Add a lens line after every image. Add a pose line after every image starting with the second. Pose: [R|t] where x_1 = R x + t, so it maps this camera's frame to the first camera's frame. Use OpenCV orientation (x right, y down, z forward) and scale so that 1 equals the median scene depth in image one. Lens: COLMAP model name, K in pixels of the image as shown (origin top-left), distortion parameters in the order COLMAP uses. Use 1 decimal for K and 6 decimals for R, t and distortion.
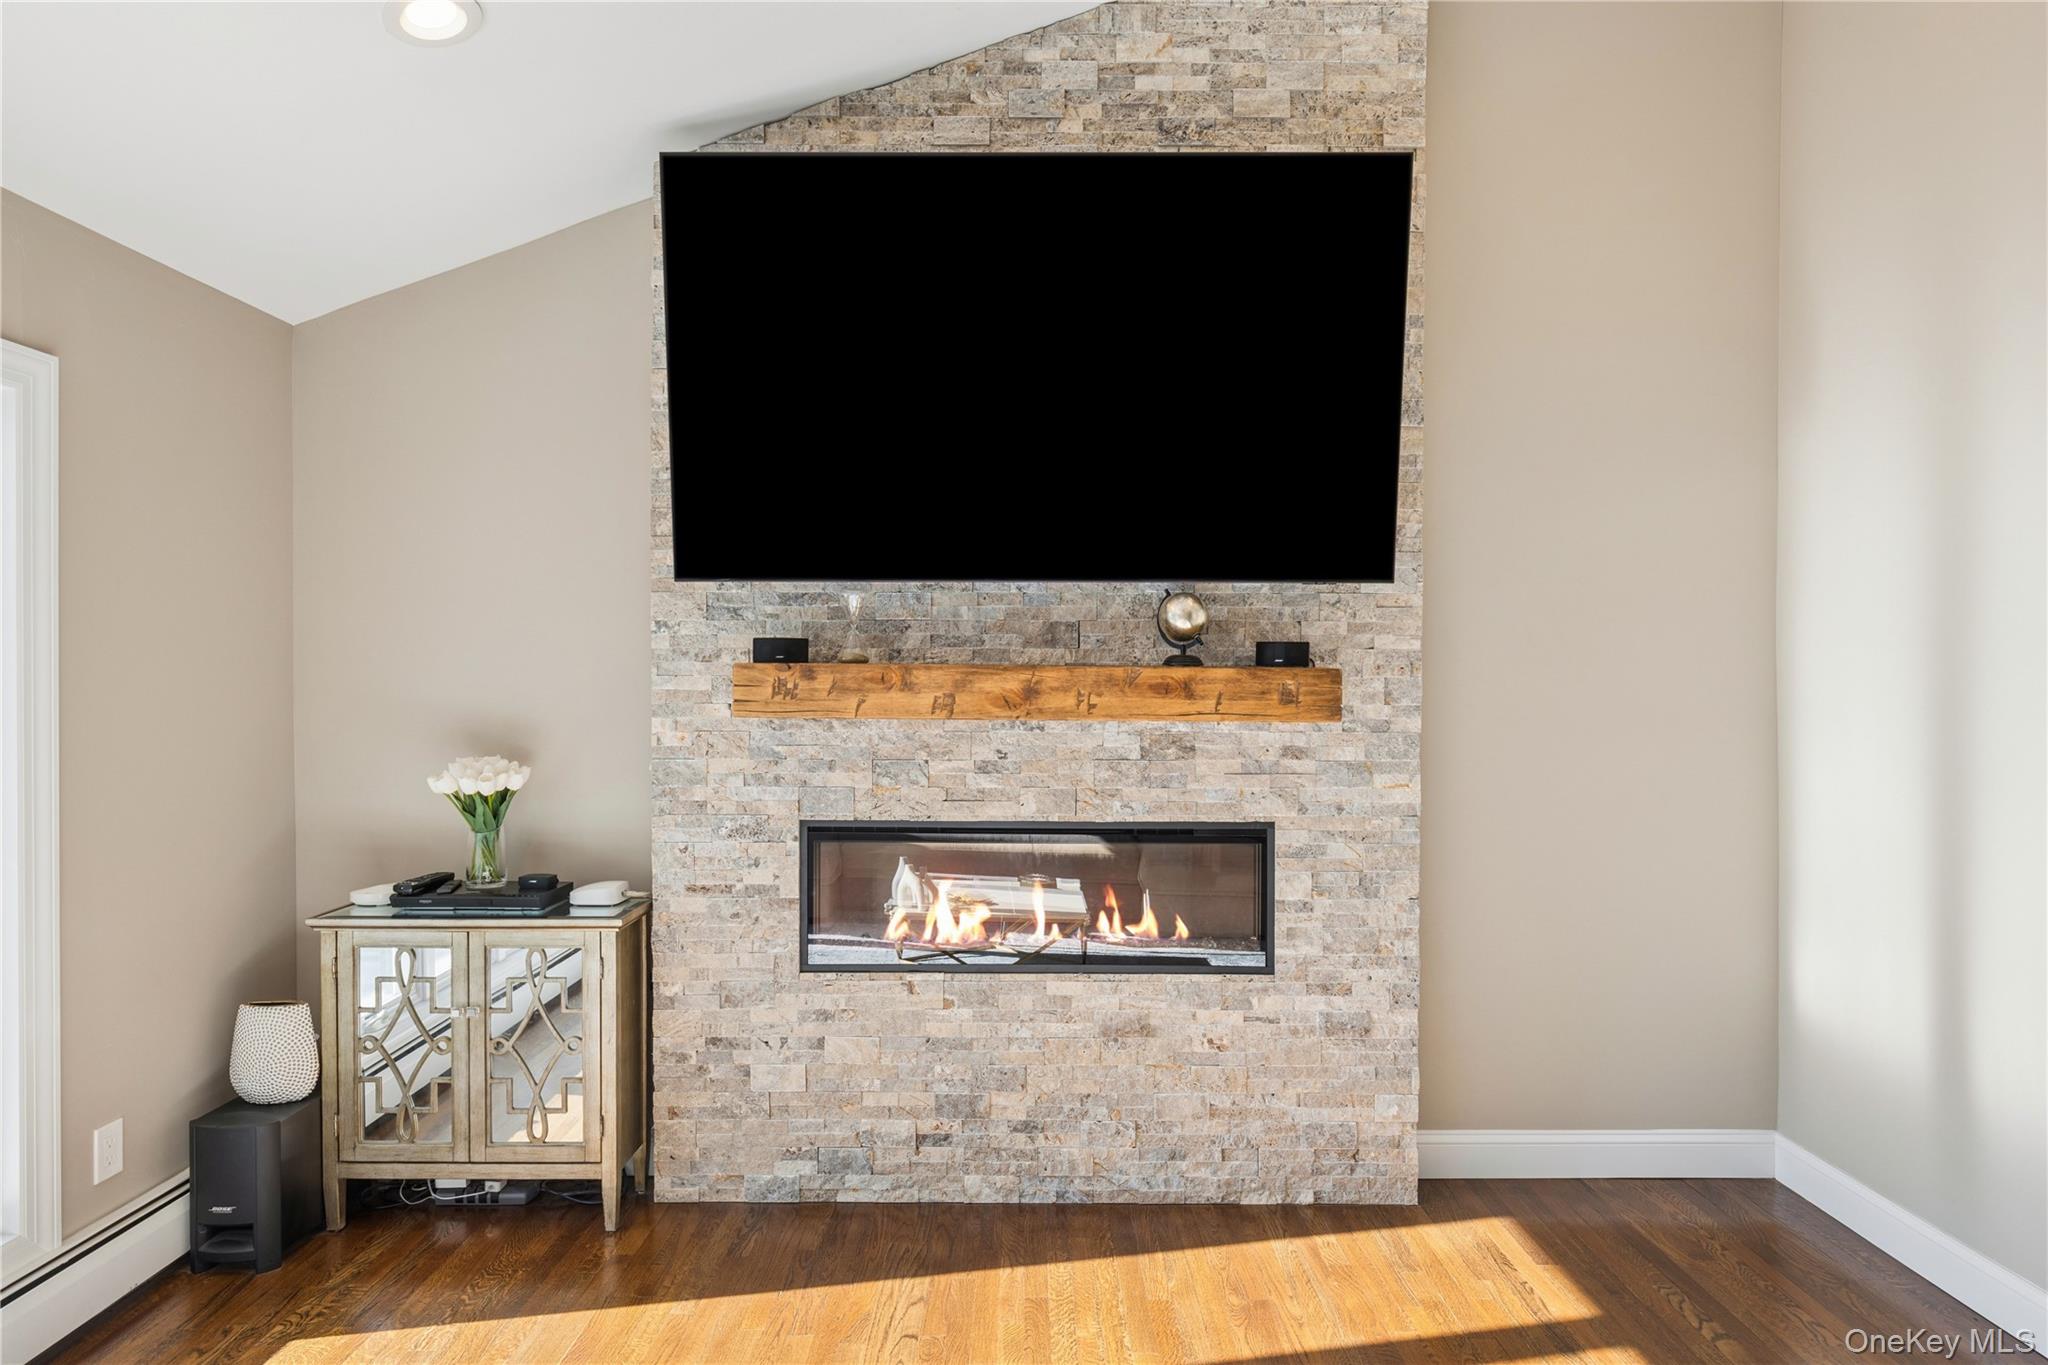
lens RADIAL K [[1183.5, 0, 1024.3], [0, 1183.5, 693.2], [0, 0, 1]] dist [-0.001918, 0.001205]
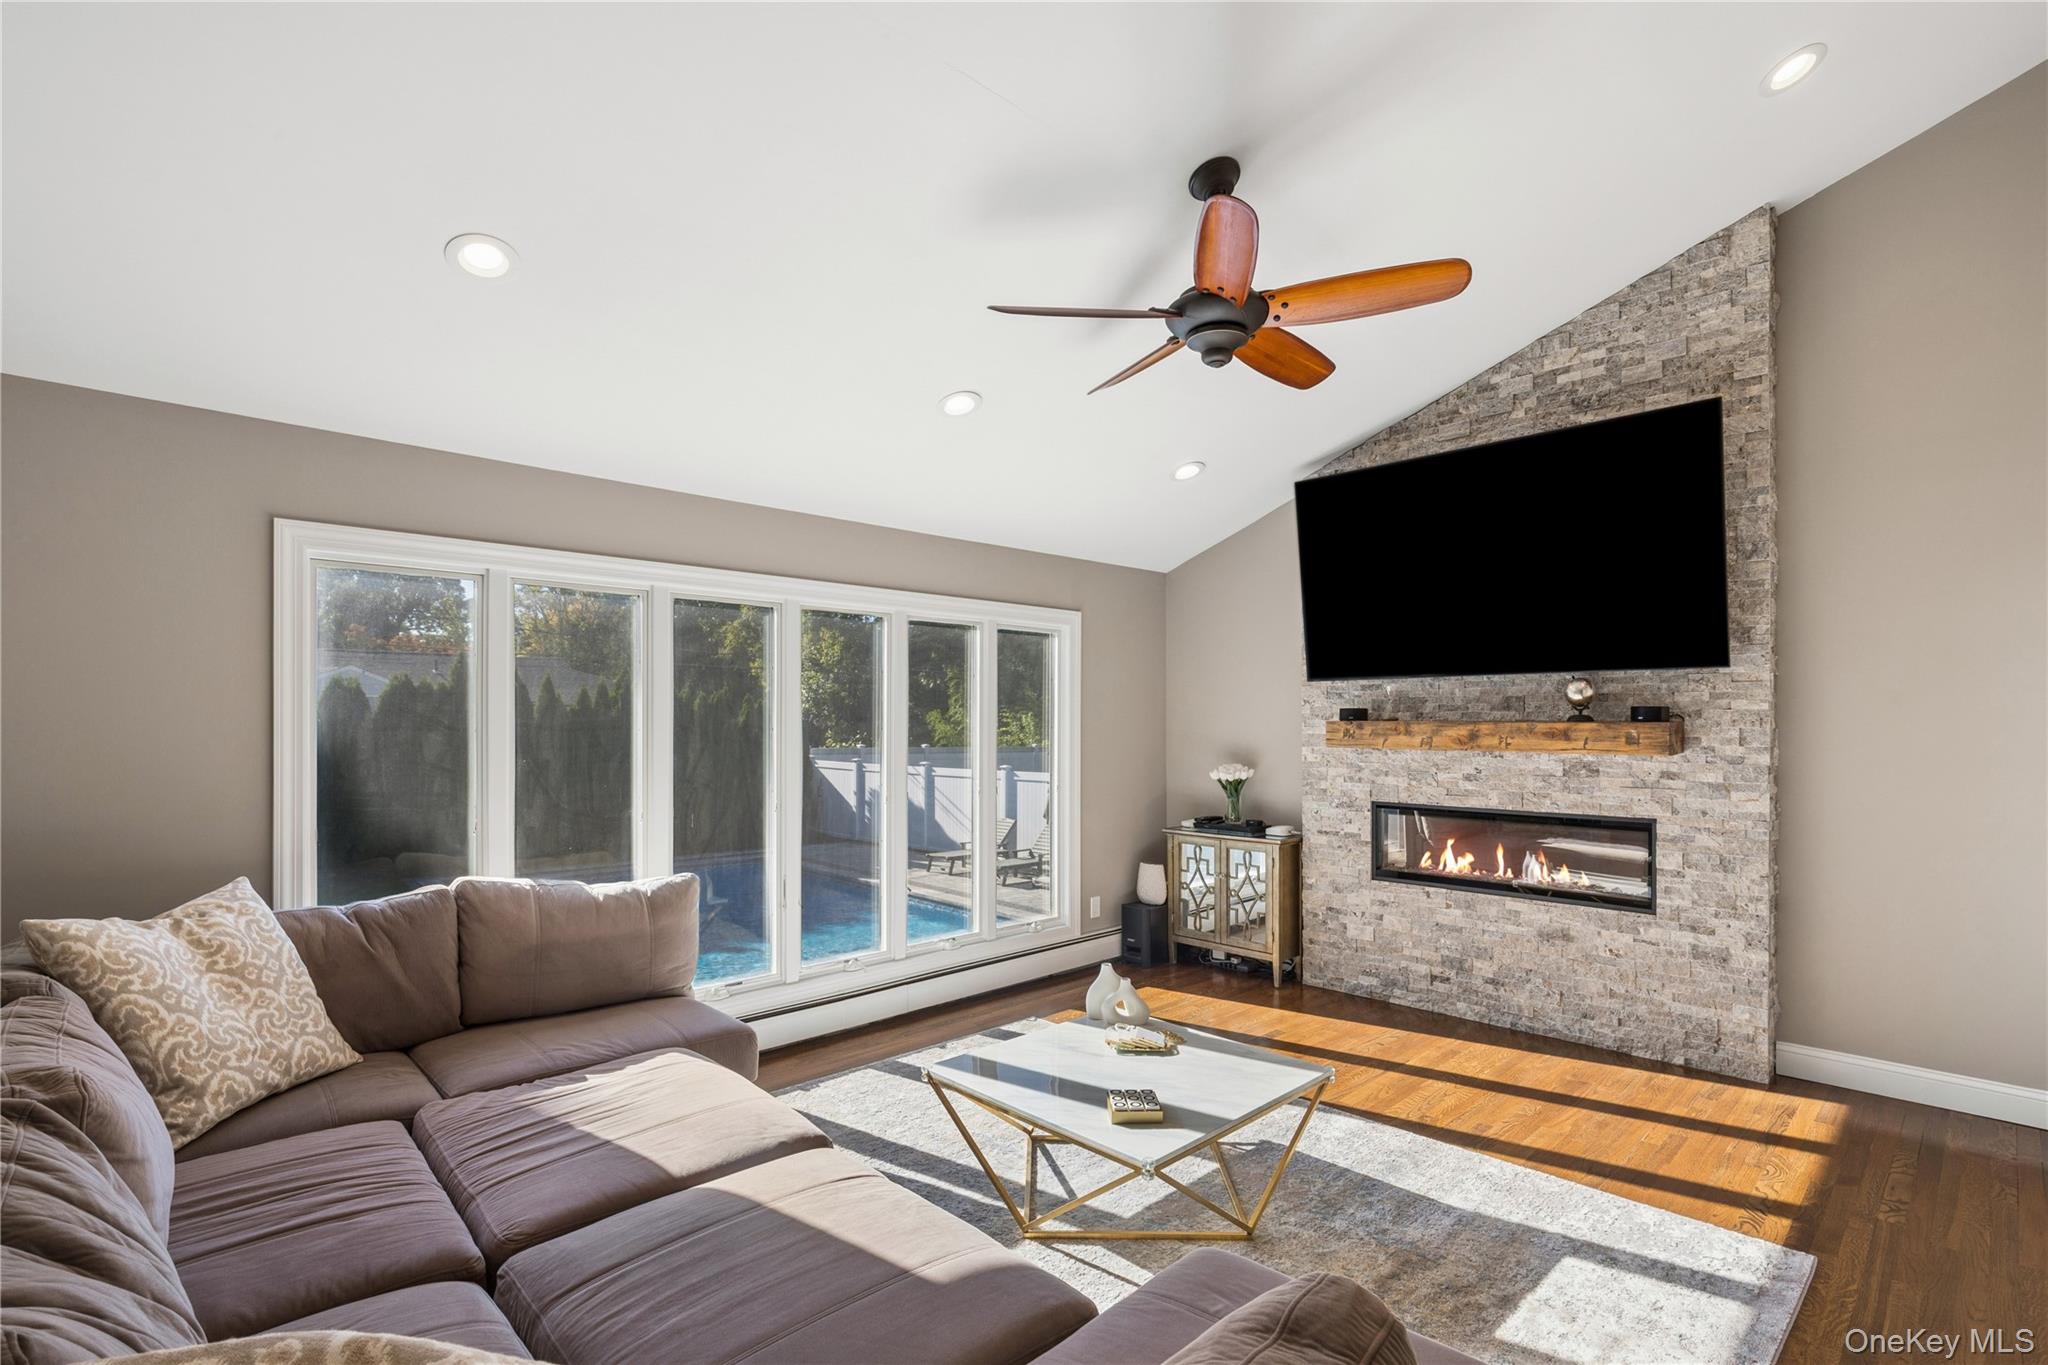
lens RADIAL K [[947.9, 0, 1021.3], [0, 947.9, 700.1], [0, 0, 1]] dist [-0.000107, -0.000078]
pose [[0.692659, -0.020154, -0.720983, 0.543961], [-0.005109, 0.999447, -0.032846, -0.004471], [0.721247, 0.026435, 0.692173, -0.502840]]
